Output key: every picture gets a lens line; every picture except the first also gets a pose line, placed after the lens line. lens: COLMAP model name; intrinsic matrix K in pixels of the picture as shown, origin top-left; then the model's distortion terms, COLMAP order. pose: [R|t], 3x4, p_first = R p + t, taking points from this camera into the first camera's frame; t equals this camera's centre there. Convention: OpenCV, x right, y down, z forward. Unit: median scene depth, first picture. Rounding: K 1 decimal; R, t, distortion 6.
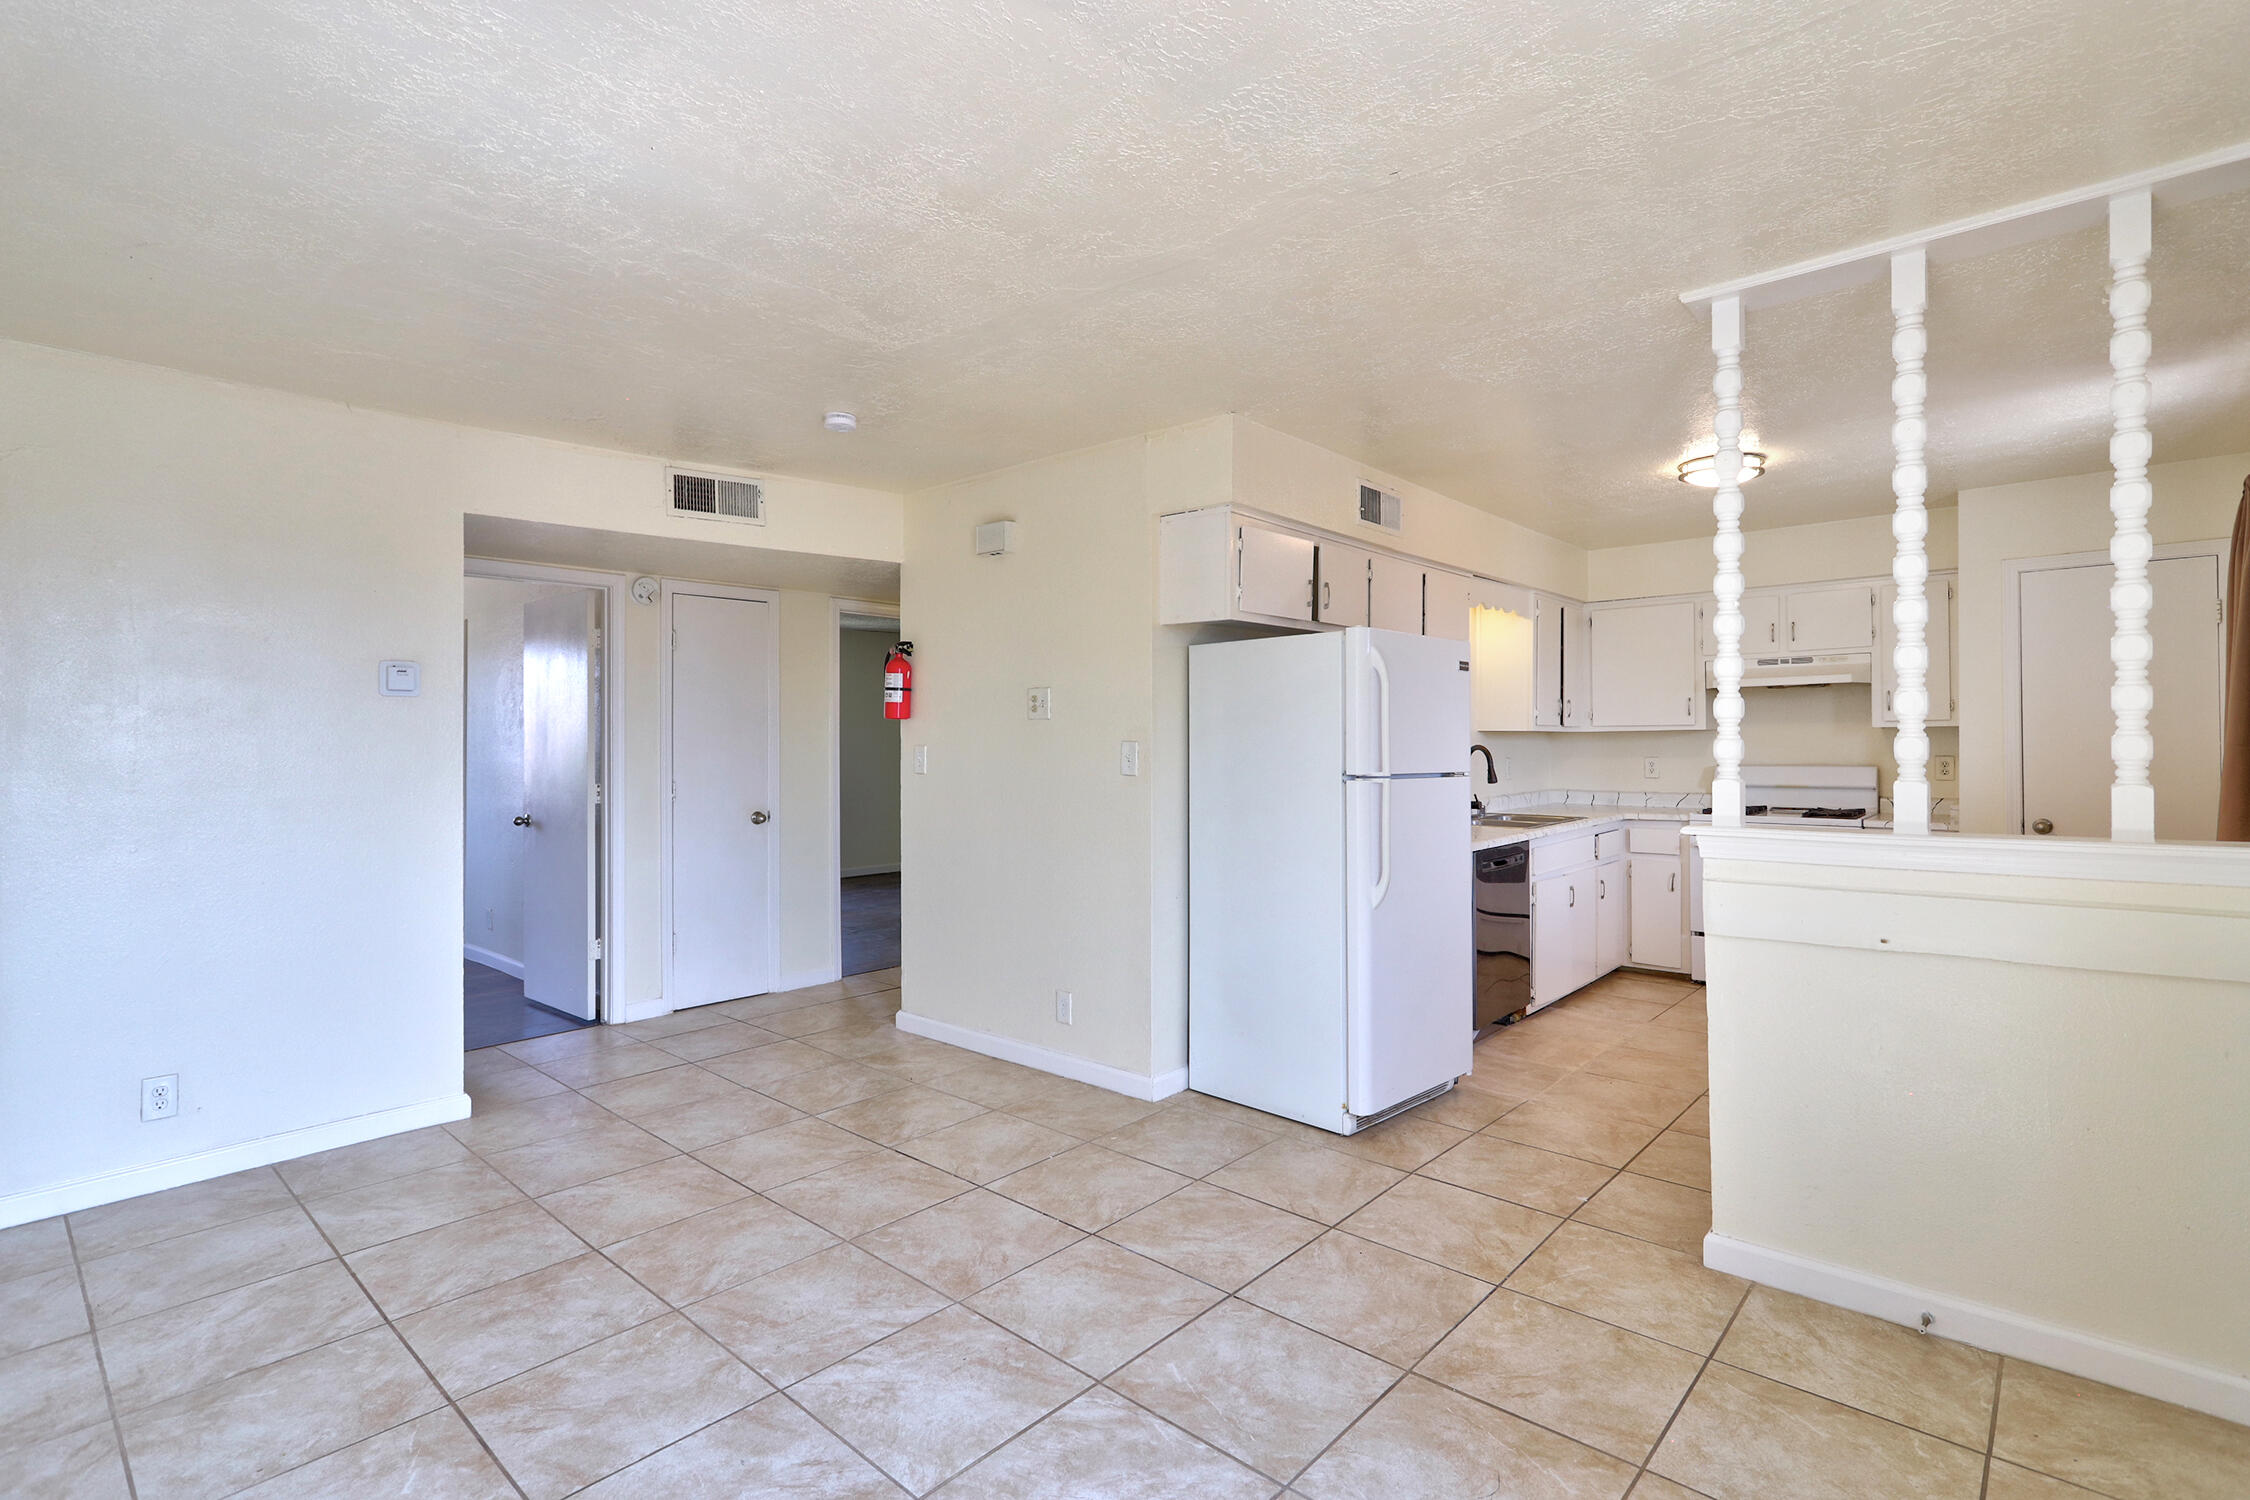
lens RADIAL K [[1060.1, 0, 1125.5], [0, 1060.1, 751.4], [0, 0, 1]] dist [-0.004167, 0.001149]
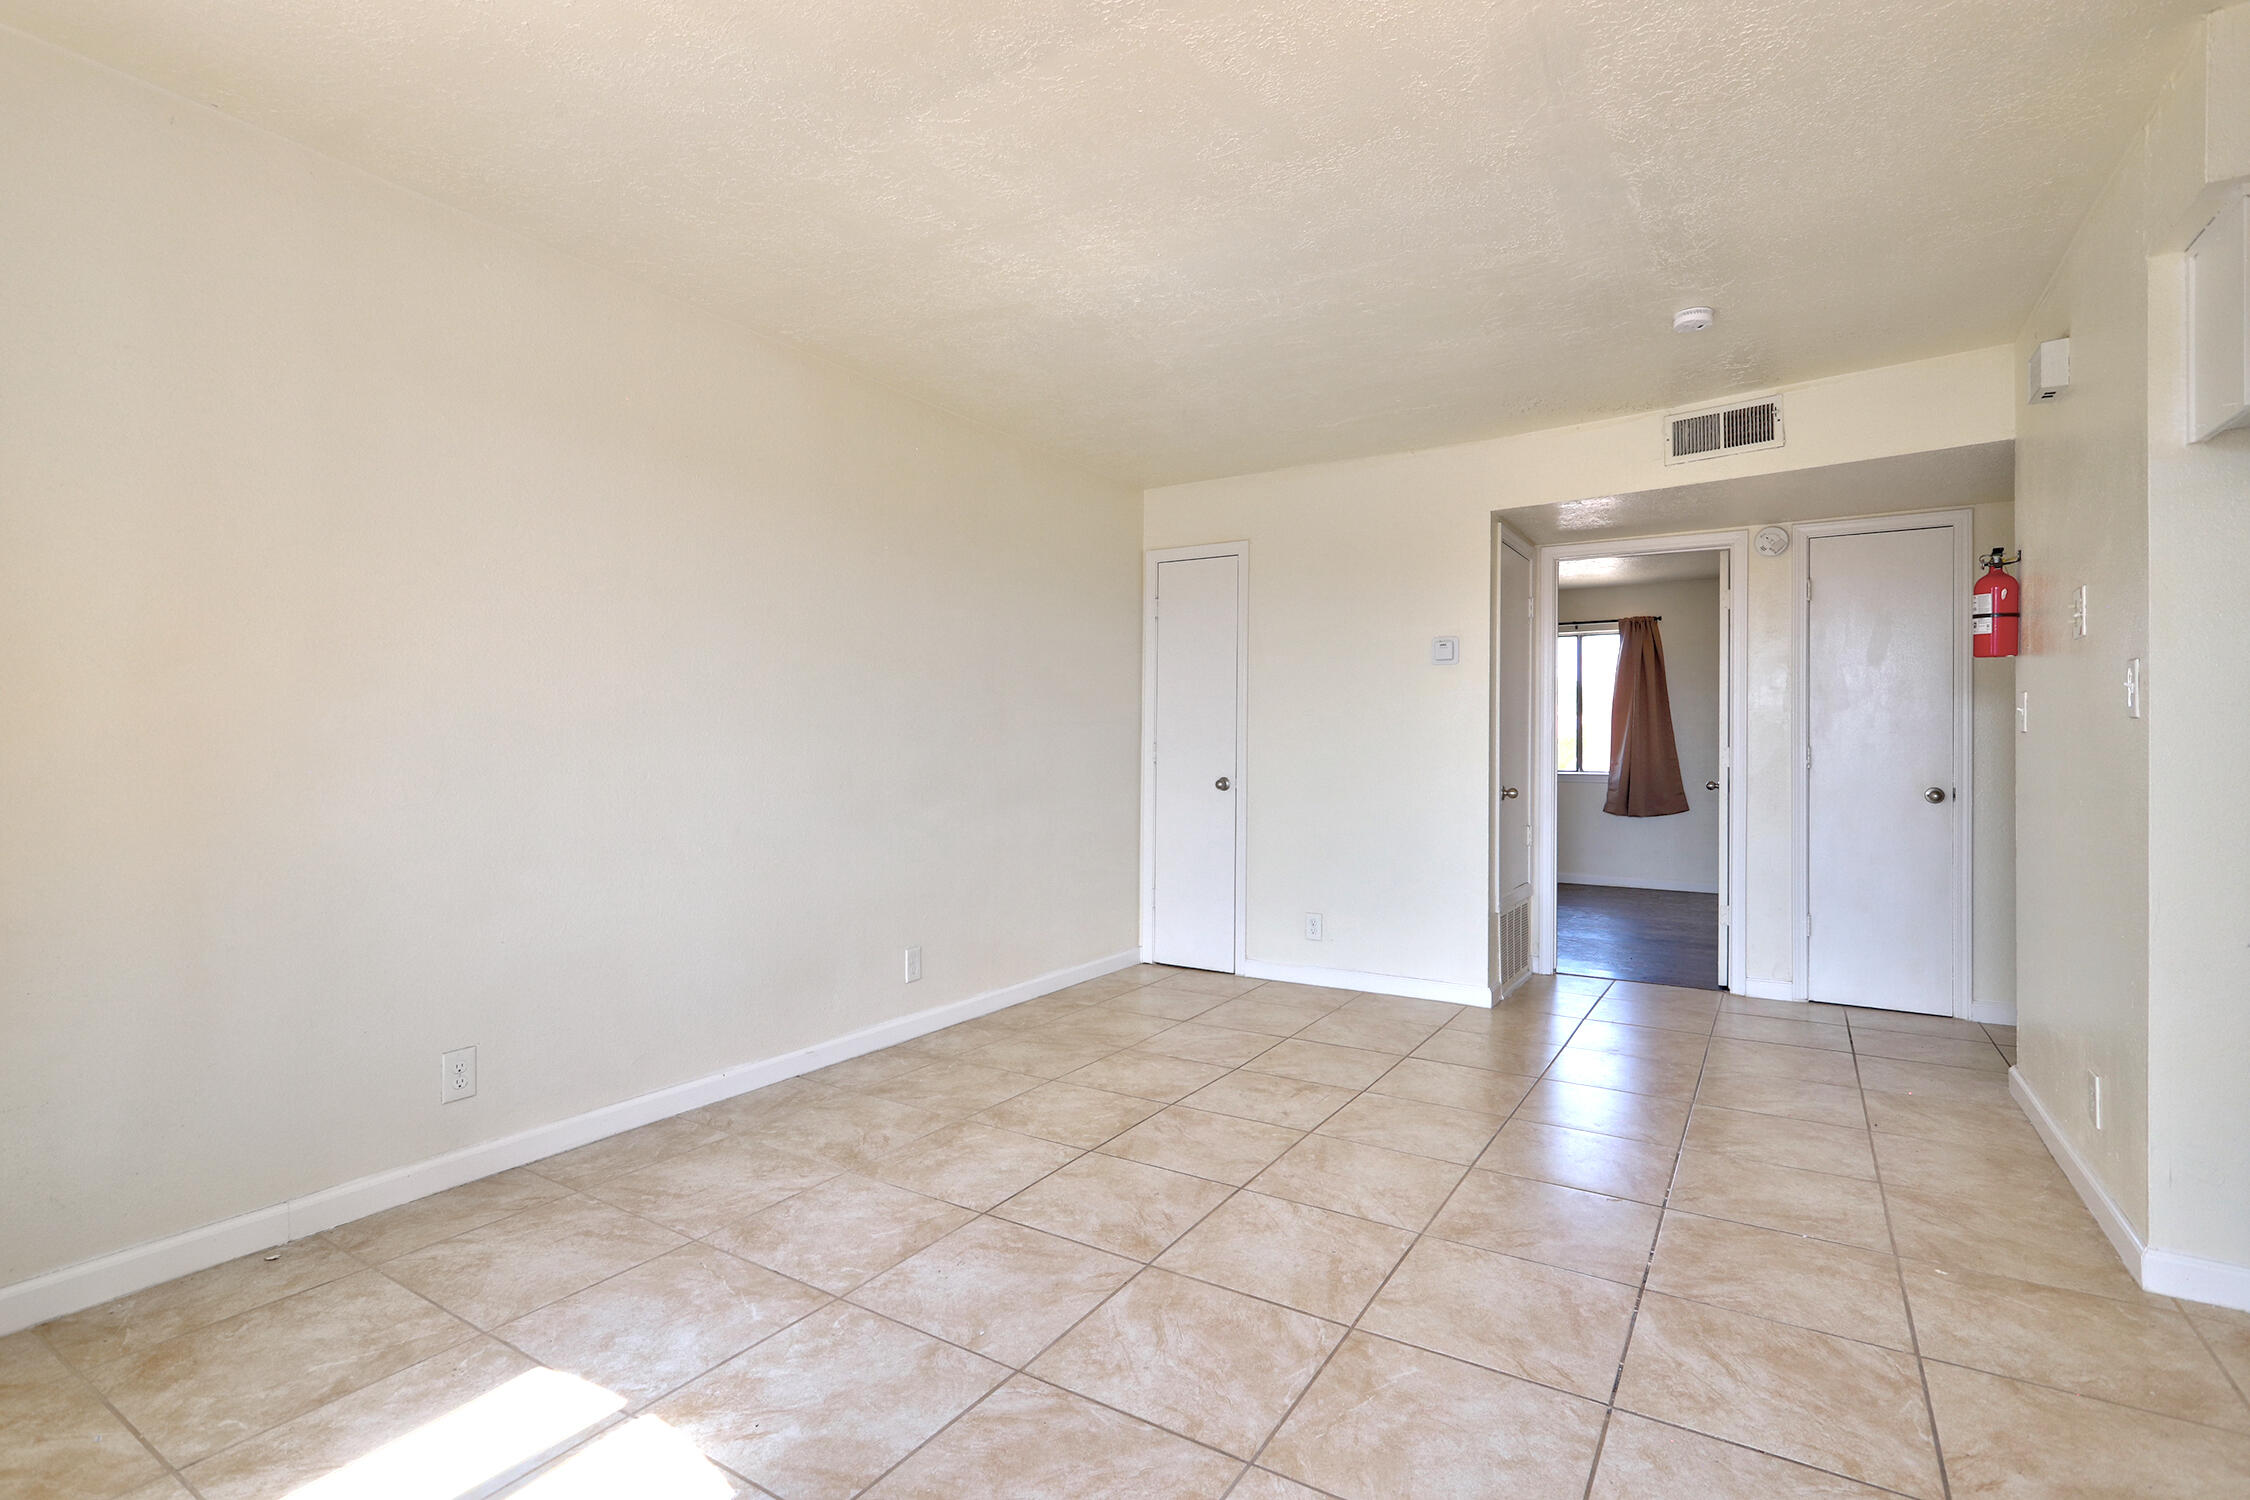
lens RADIAL K [[1060.1, 0, 1117.7], [0, 1060.1, 747.1], [0, 0, 1]] dist [-0.004167, 0.001149]
pose [[0.166695, 0.004677, -0.985997, 0.722993], [-0.016131, 0.999868, 0.002016, 0.072152], [0.985877, 0.015569, 0.166748, 0.533278]]
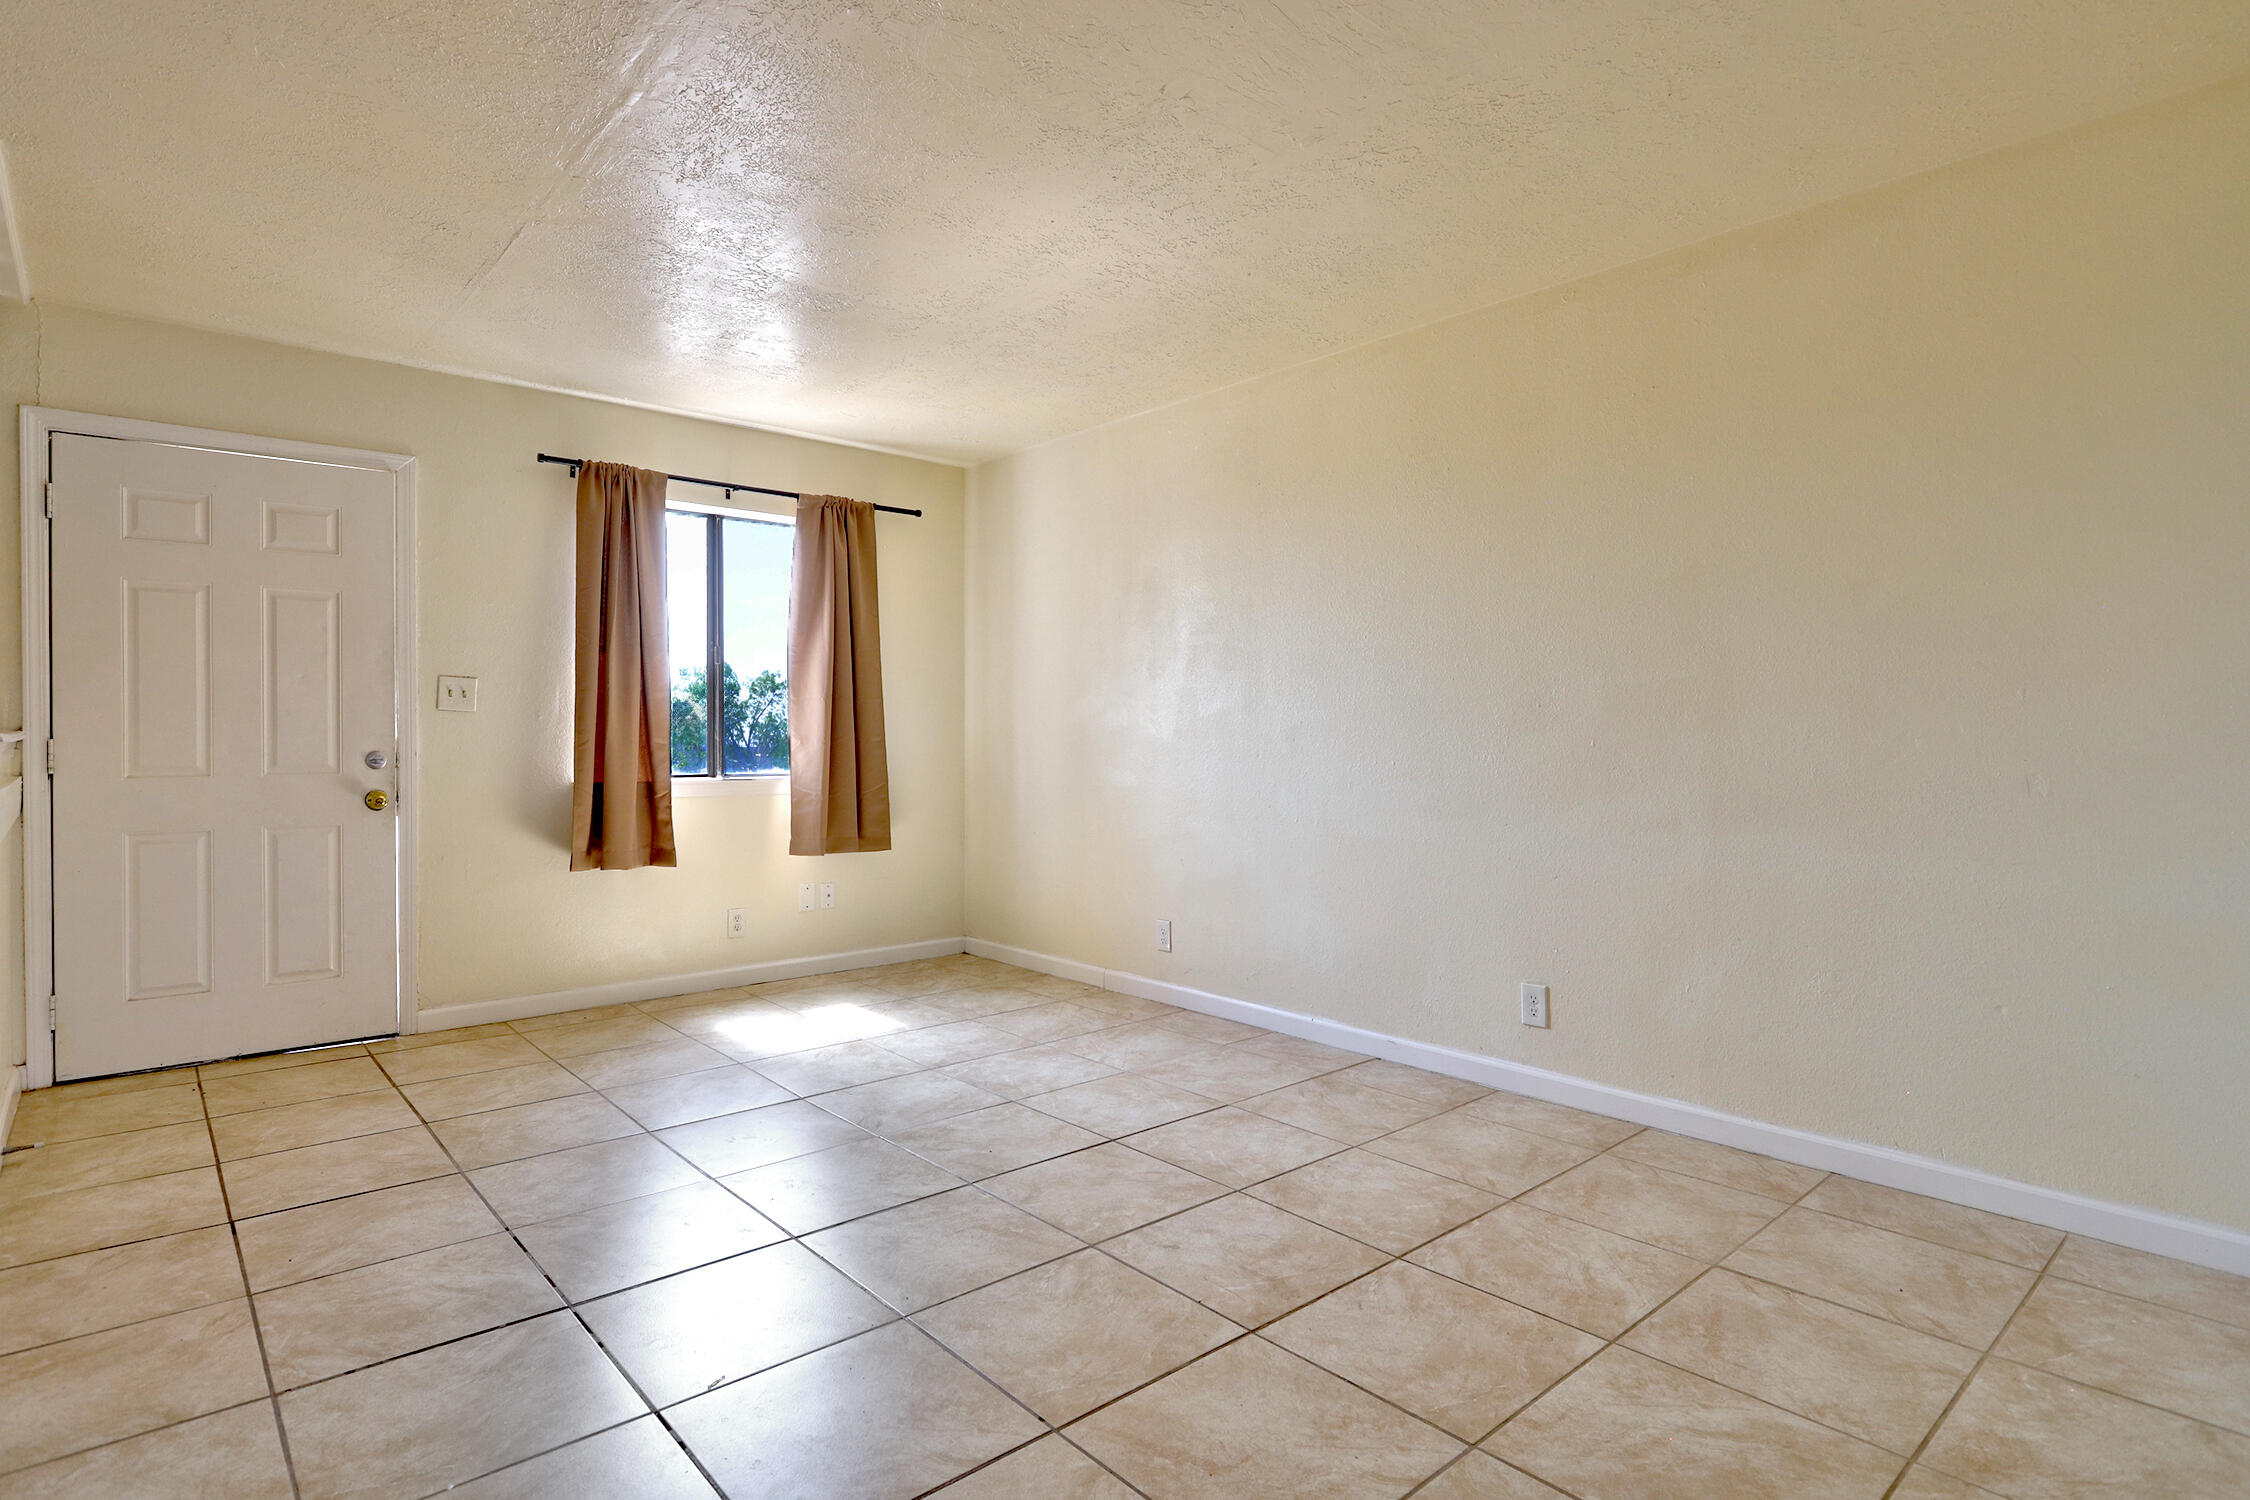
lens RADIAL K [[1128.2, 0, 1122.0], [0, 1128.2, 741.0], [0, 0, 1]] dist [-0.003691, -0.000904]
pose [[-0.993586, 0.004846, 0.112979, -0.533940], [0.006091, 0.999924, 0.010673, 0.074133], [-0.112919, 0.011293, -0.993540, 1.863916]]
